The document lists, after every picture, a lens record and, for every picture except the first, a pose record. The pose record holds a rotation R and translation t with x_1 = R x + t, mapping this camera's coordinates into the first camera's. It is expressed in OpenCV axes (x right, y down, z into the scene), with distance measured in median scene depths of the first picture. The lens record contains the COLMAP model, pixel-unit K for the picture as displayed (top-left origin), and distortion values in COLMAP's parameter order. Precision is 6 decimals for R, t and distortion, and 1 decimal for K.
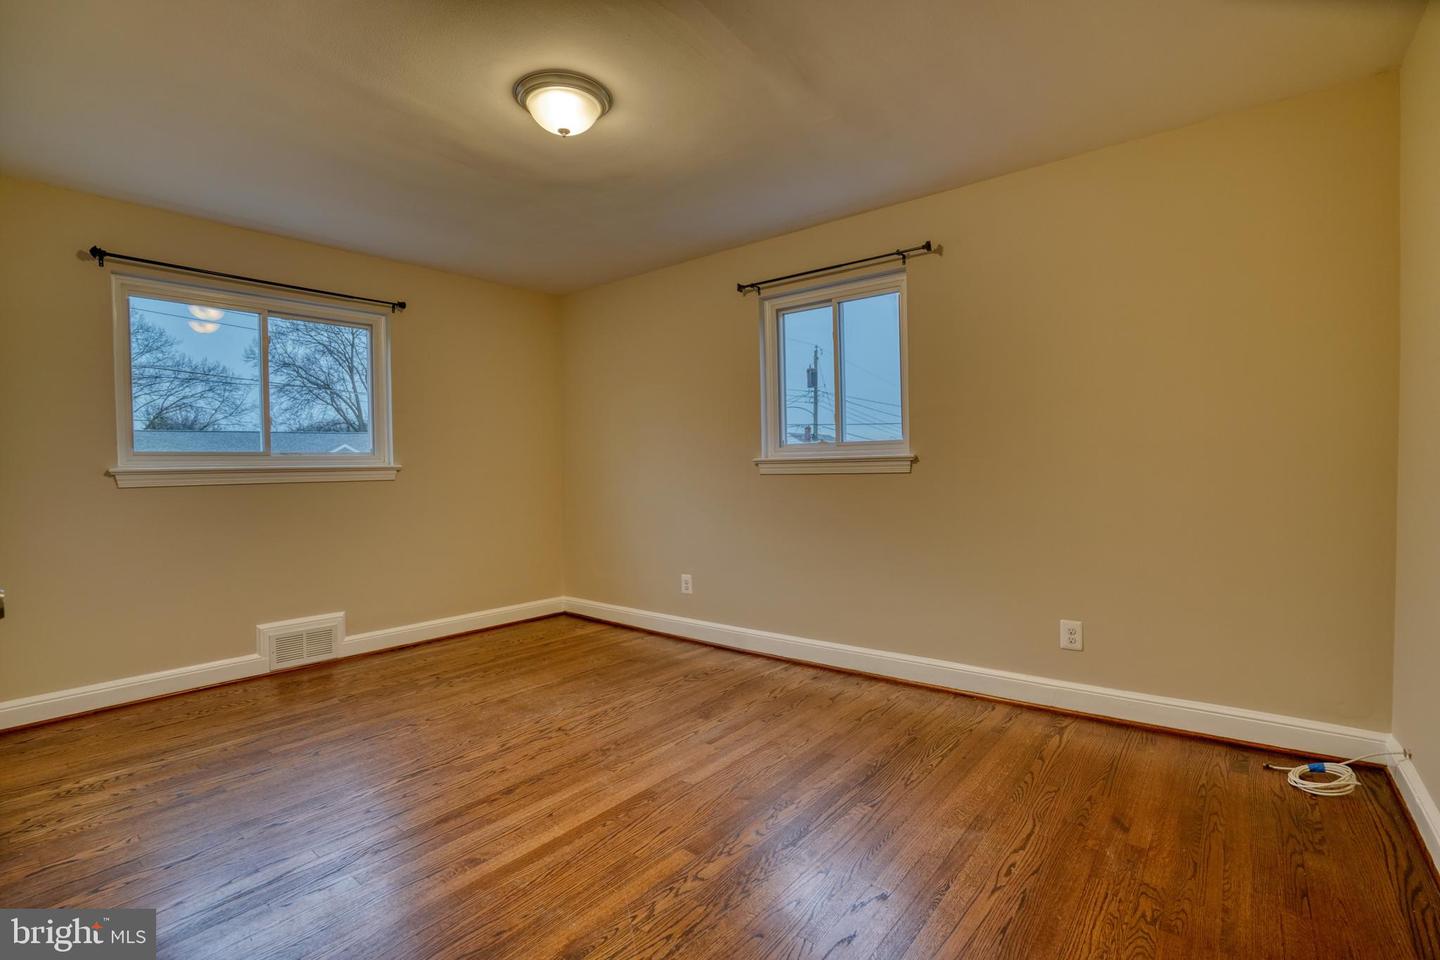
lens RADIAL K [[660.7, 0, 720.1], [0, 660.7, 481.3], [0, 0, 1]] dist [-0.061723, 0.023280]
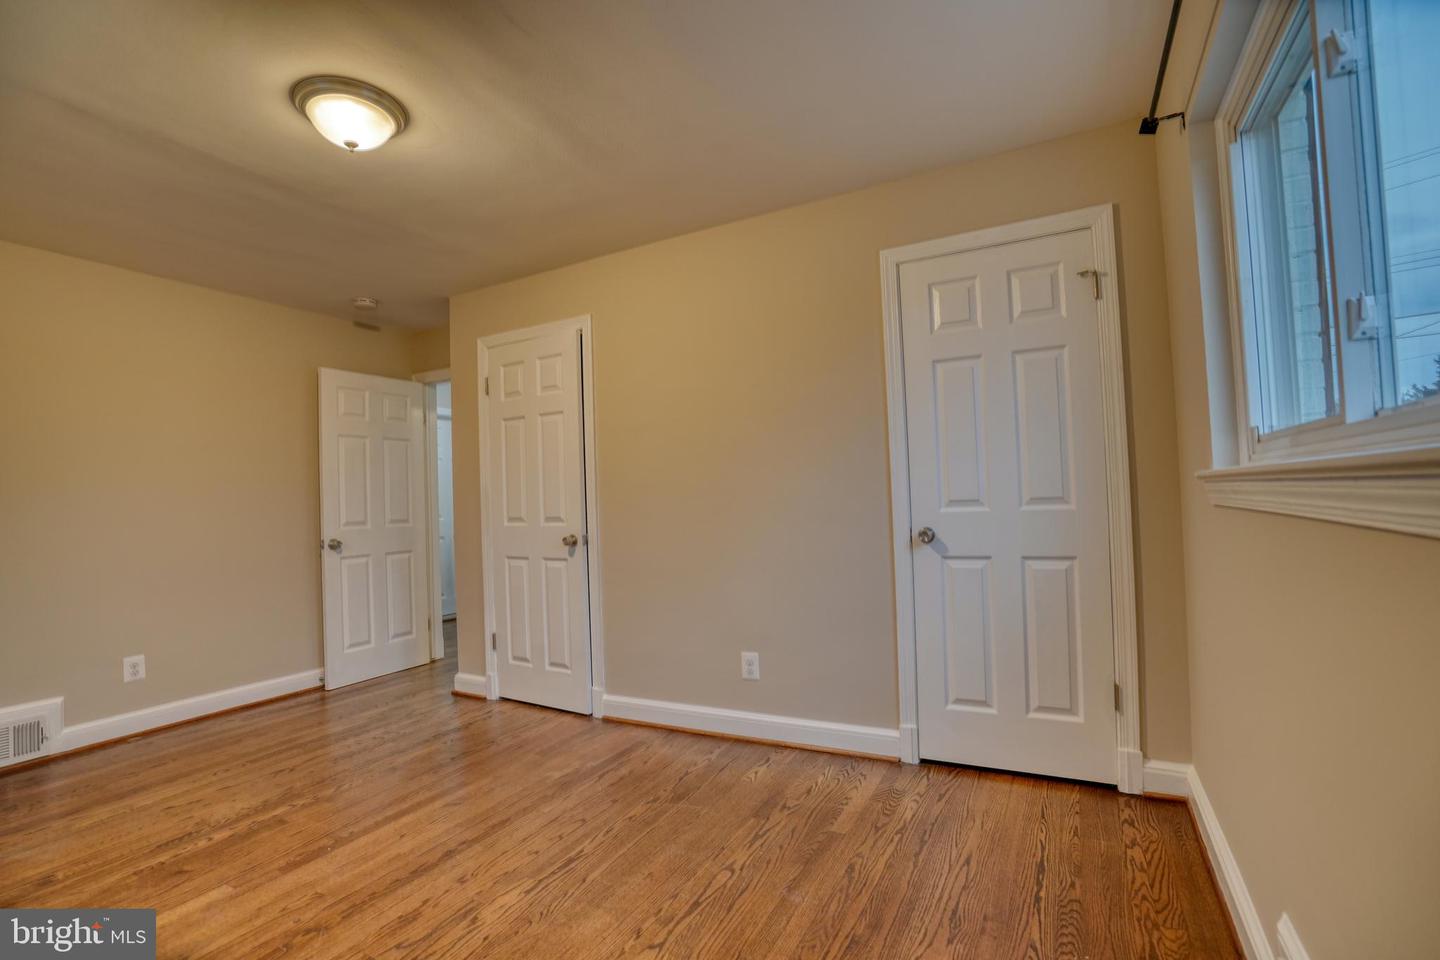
lens RADIAL K [[660.7, 0, 720.1], [0, 660.7, 481.3], [0, 0, 1]] dist [-0.061723, 0.023280]
pose [[-0.981142, 0.045834, -0.187775, -0.447753], [0.045979, 0.998936, 0.003584, -0.034504], [0.187740, -0.005118, -0.982205, 1.590416]]
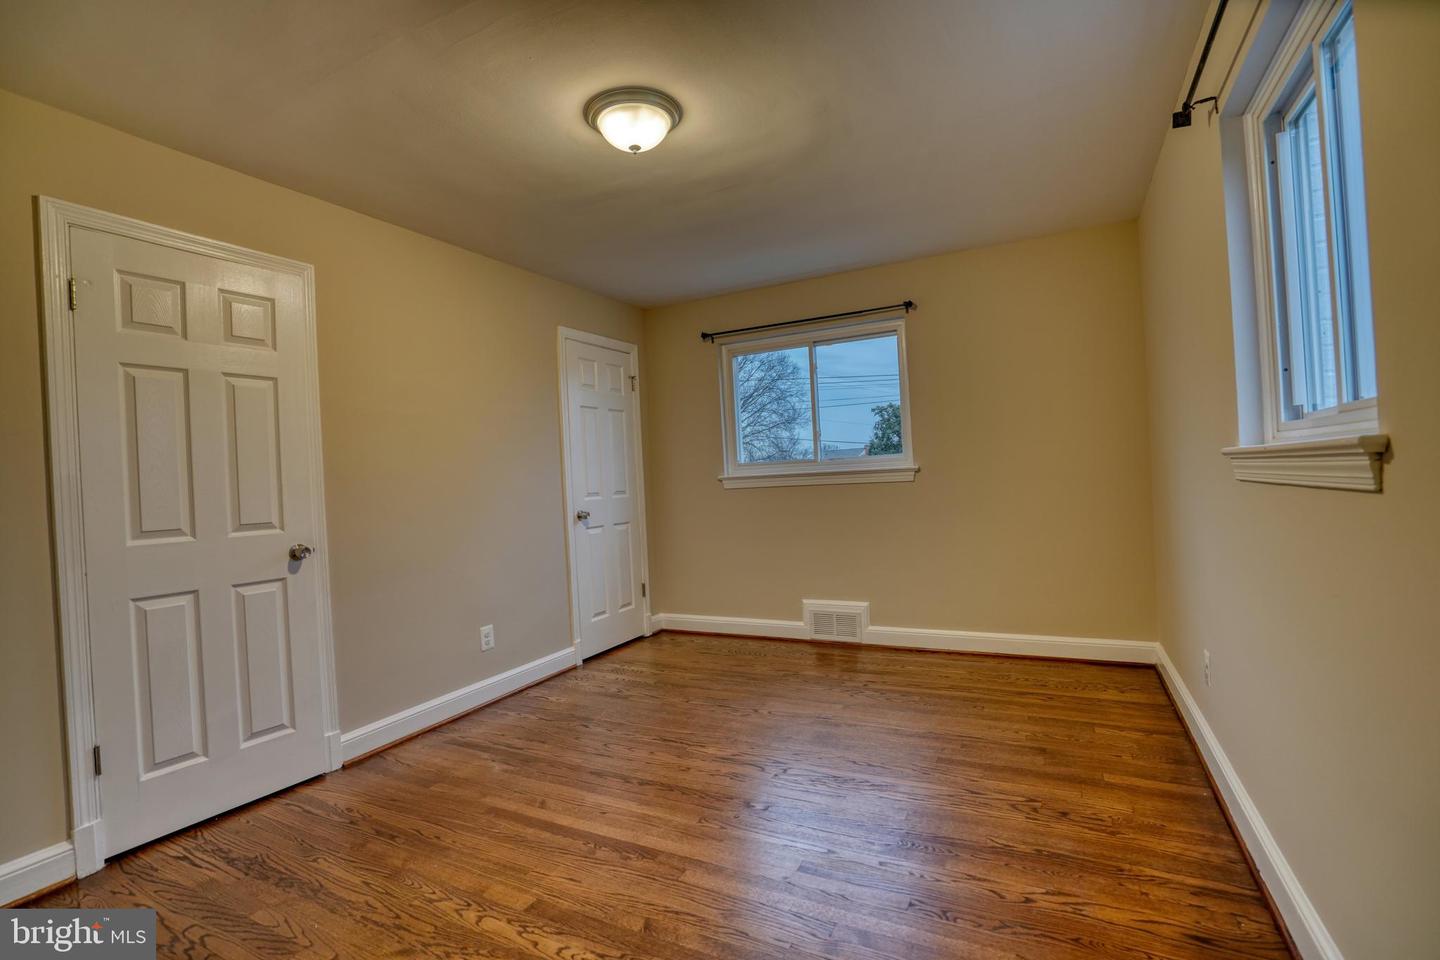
lens RADIAL K [[660.7, 0, 720.1], [0, 660.7, 481.3], [0, 0, 1]] dist [-0.061723, 0.023280]
pose [[0.202777, 0.010059, -0.979173, 0.610700], [0.020813, 0.999677, 0.014579, -0.032292], [0.979004, -0.023336, 0.202502, 0.731456]]
